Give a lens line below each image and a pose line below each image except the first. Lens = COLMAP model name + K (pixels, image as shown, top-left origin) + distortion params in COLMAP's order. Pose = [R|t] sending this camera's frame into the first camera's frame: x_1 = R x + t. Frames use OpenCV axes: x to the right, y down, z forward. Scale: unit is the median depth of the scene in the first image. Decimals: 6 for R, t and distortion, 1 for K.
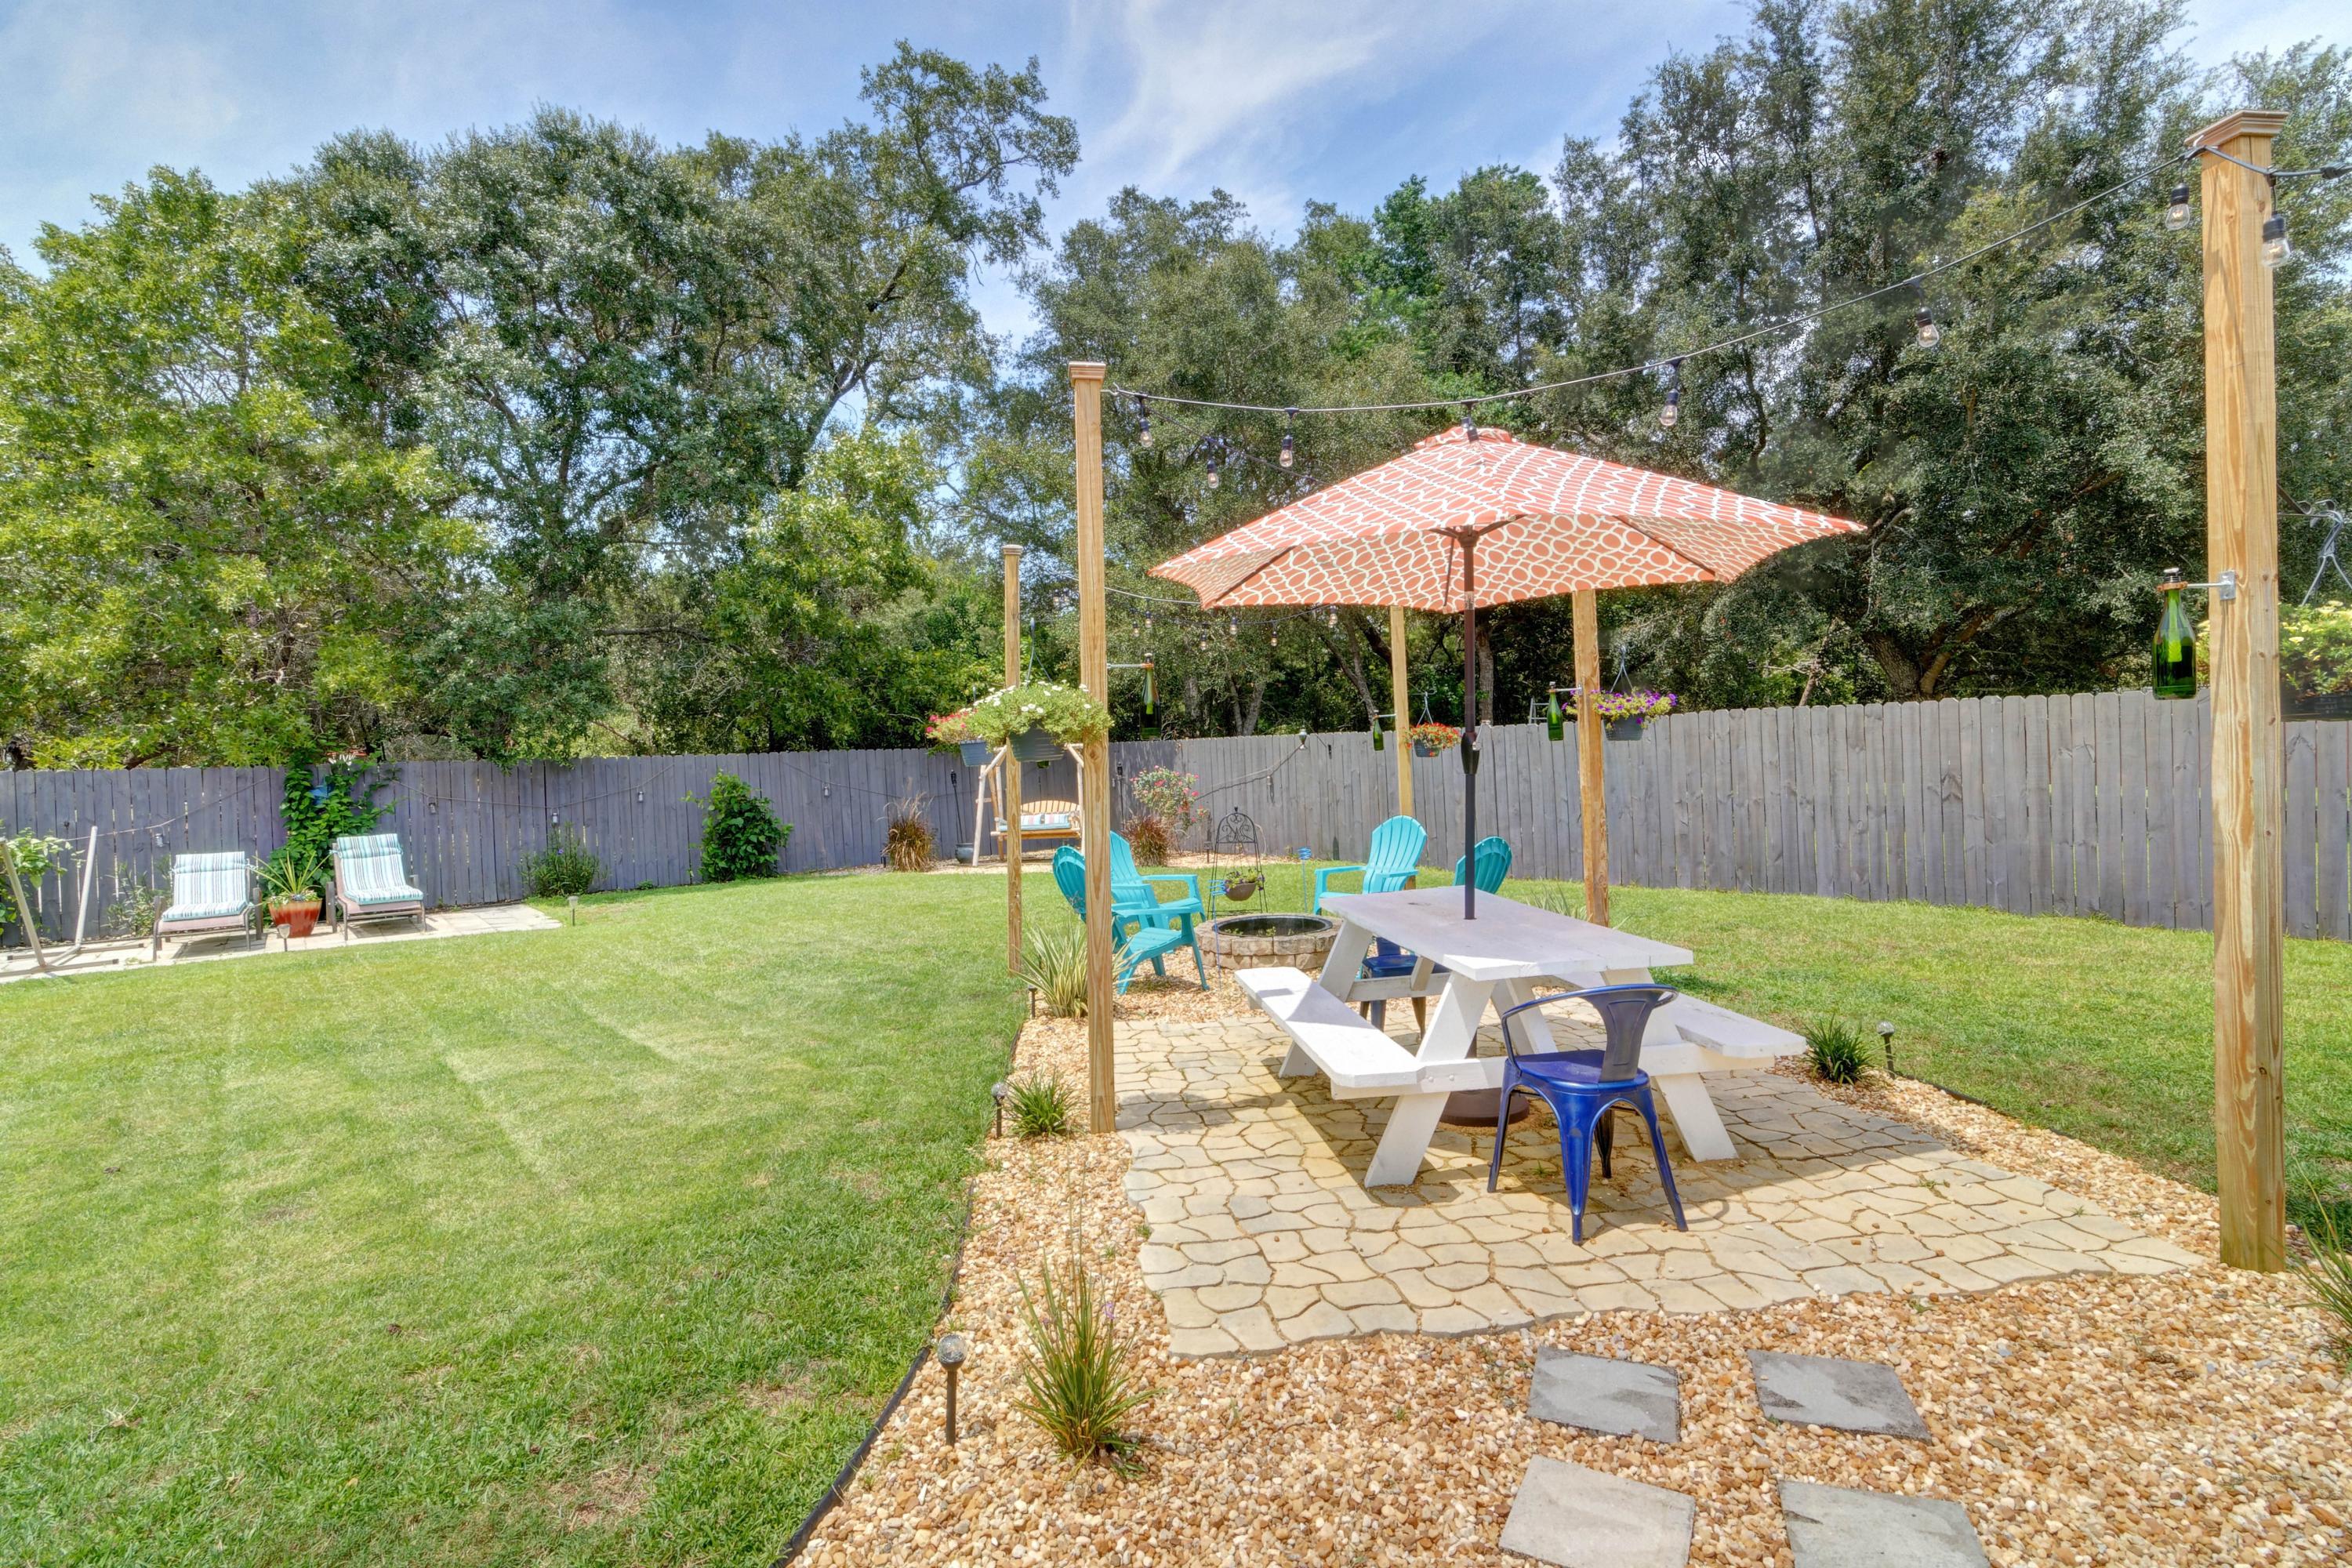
lens RADIAL K [[1138.2, 0, 1173.3], [0, 1138.2, 783.3], [0, 0, 1]] dist [0.010128, -0.003053]
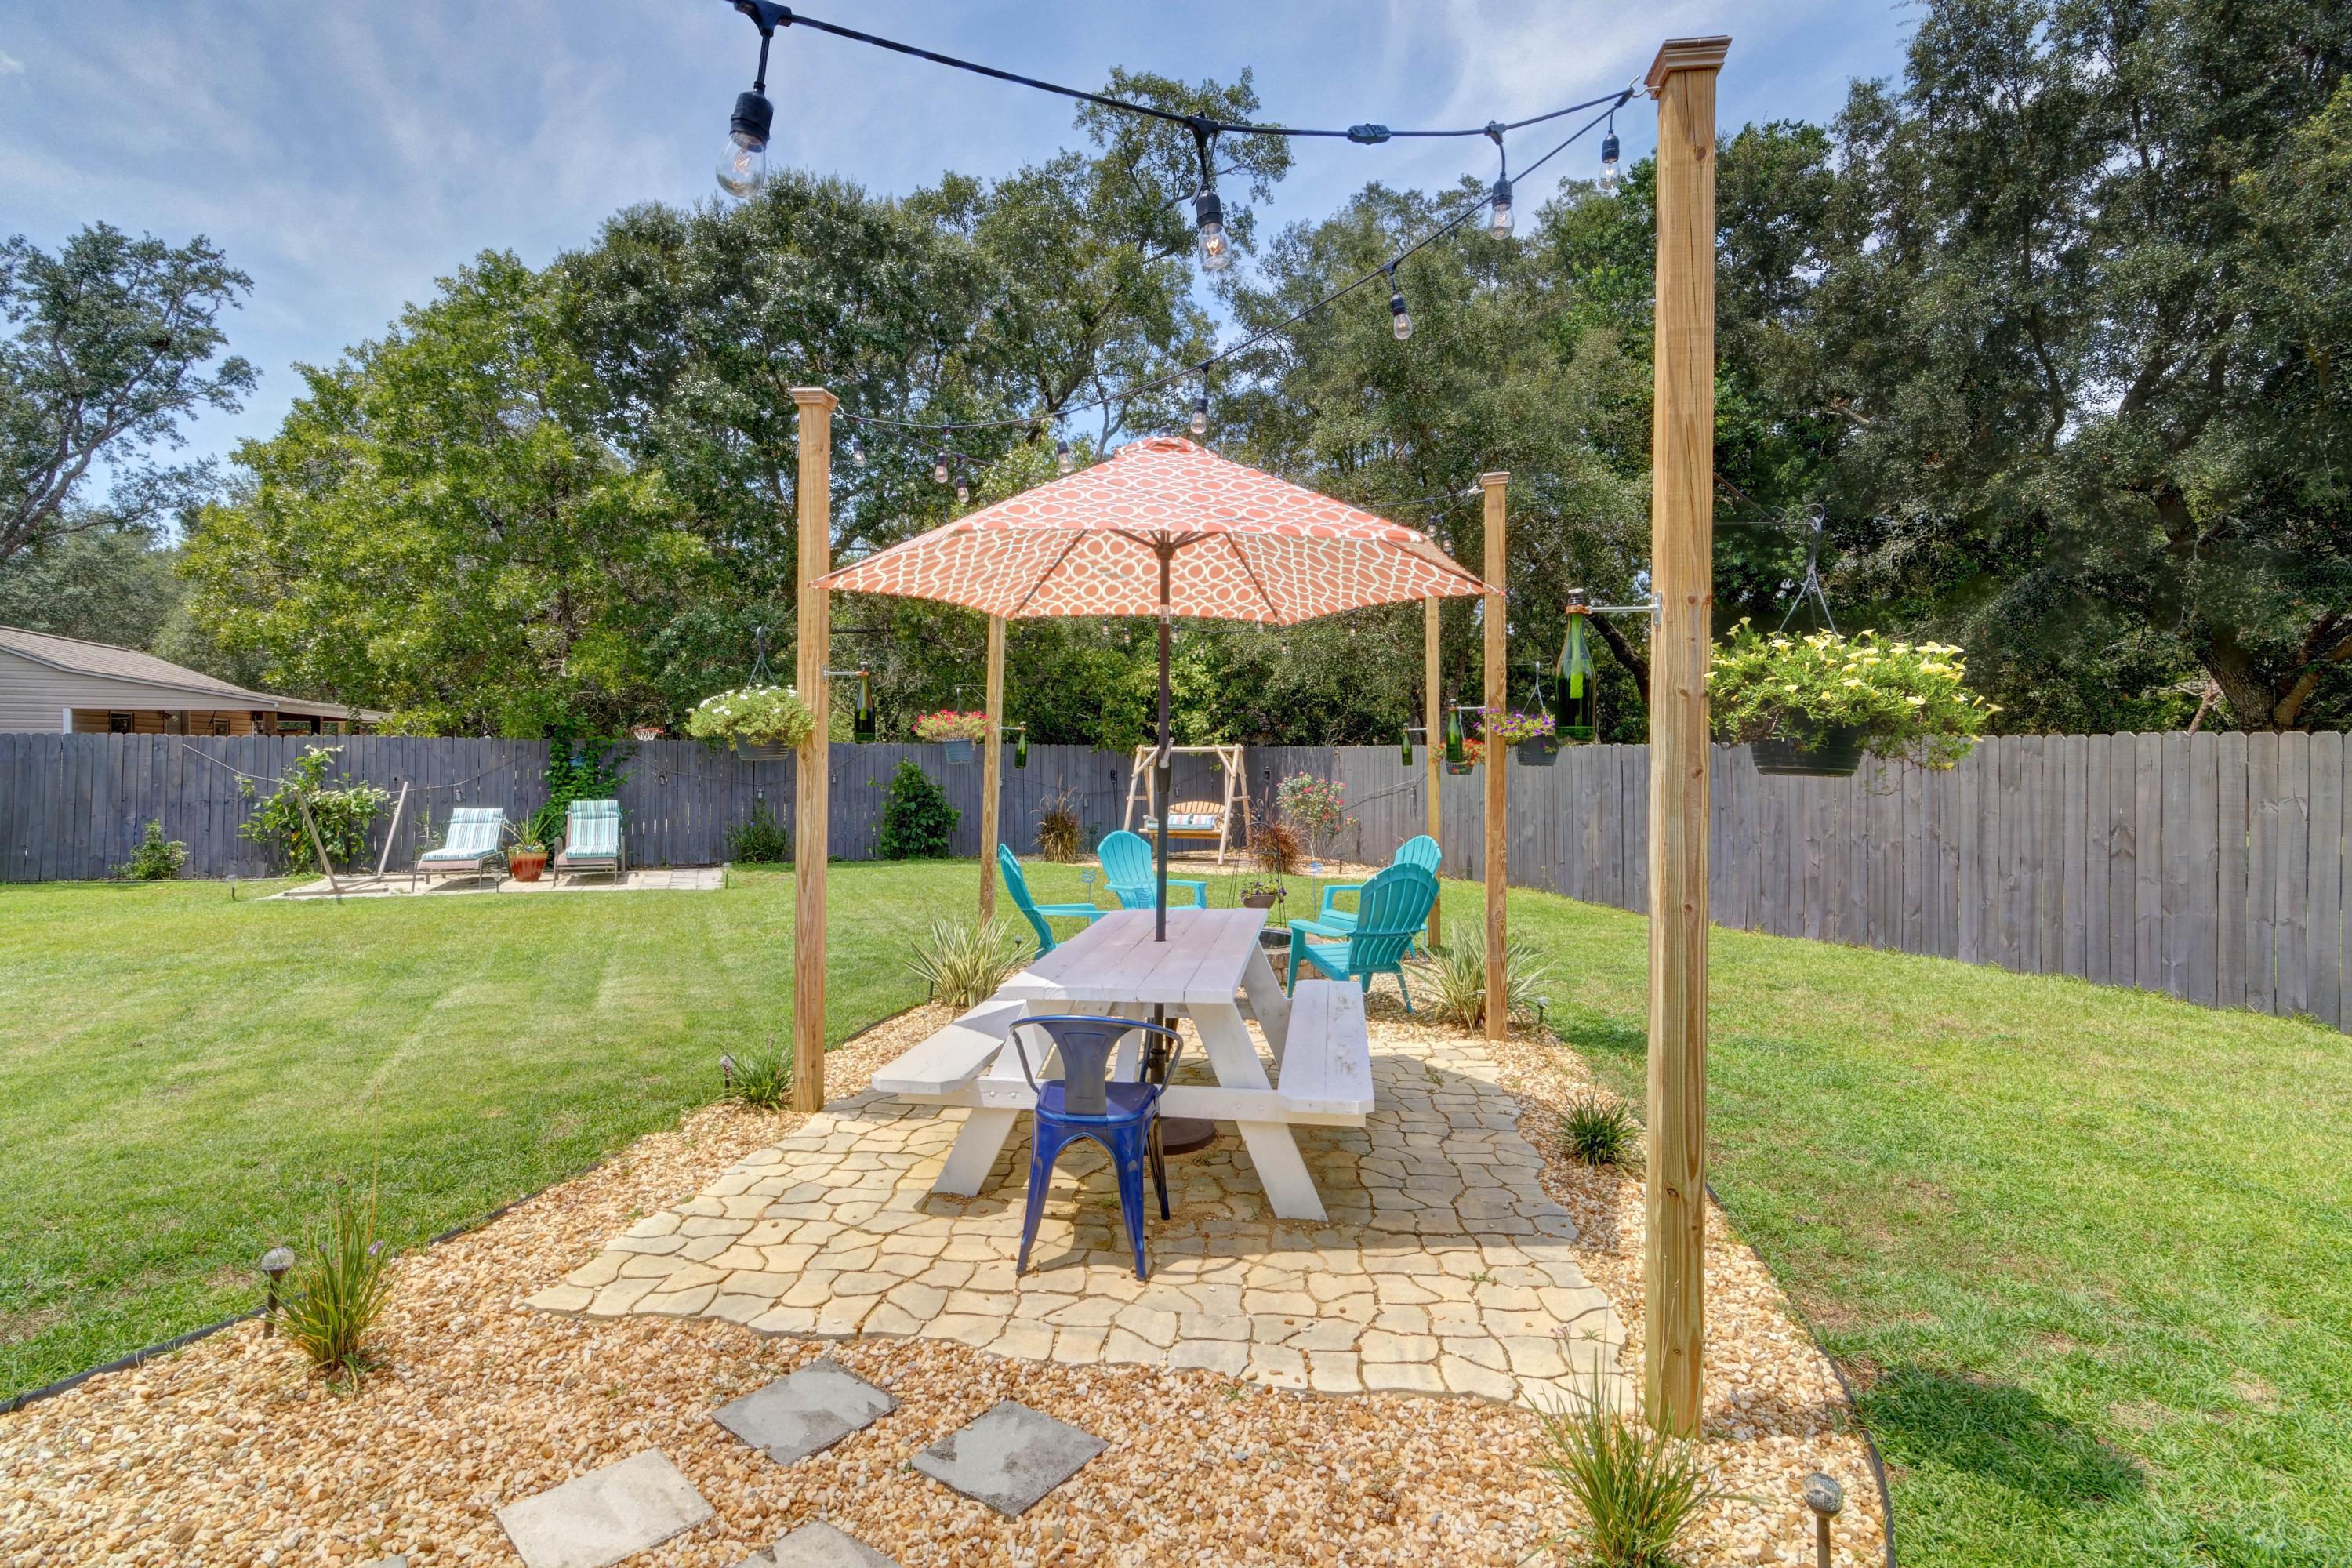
lens RADIAL K [[1138.2, 0, 1173.0], [0, 1138.2, 780.6], [0, 0, 1]] dist [0.010128, -0.003053]
pose [[0.960961, 0.046820, -0.272694, 0.192701], [-0.047637, 0.998858, 0.003625, -0.007839], [0.272552, 0.009507, 0.962094, 0.024001]]
